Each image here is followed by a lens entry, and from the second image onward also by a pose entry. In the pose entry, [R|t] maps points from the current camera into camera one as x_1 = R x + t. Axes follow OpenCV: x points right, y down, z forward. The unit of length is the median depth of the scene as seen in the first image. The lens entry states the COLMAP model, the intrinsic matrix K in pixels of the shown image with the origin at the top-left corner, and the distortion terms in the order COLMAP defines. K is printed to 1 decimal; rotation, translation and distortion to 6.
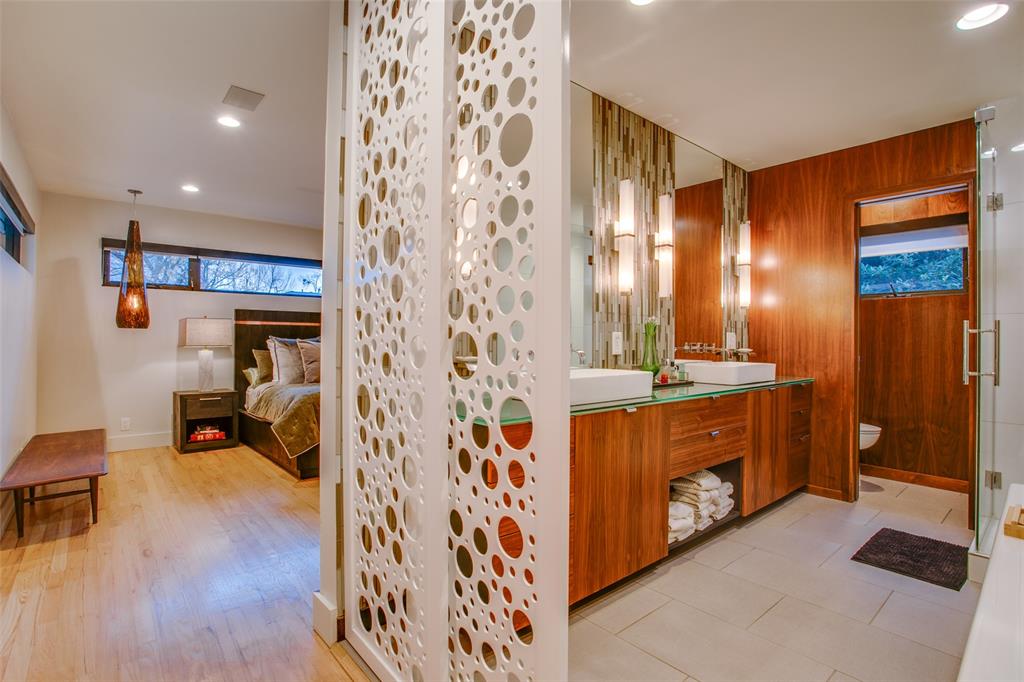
lens RADIAL K [[496.2, 0, 512.0], [0, 496.2, 341.0], [0, 0, 1]] dist [-0.076946, 0.034944]
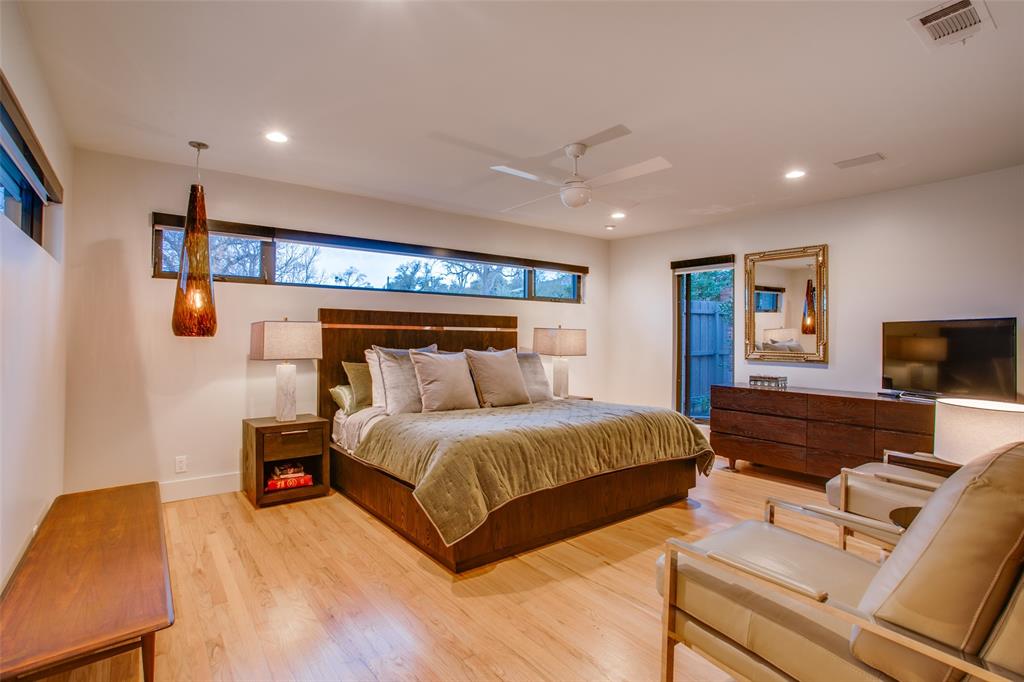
lens RADIAL K [[496.5, 0, 506.2], [0, 496.5, 335.7], [0, 0, 1]] dist [-0.063598, 0.035651]
pose [[0.997866, 0.001404, -0.065276, -0.356139], [-0.001694, 0.999989, -0.004399, -0.031713], [0.065269, 0.004500, 0.997858, 0.389829]]
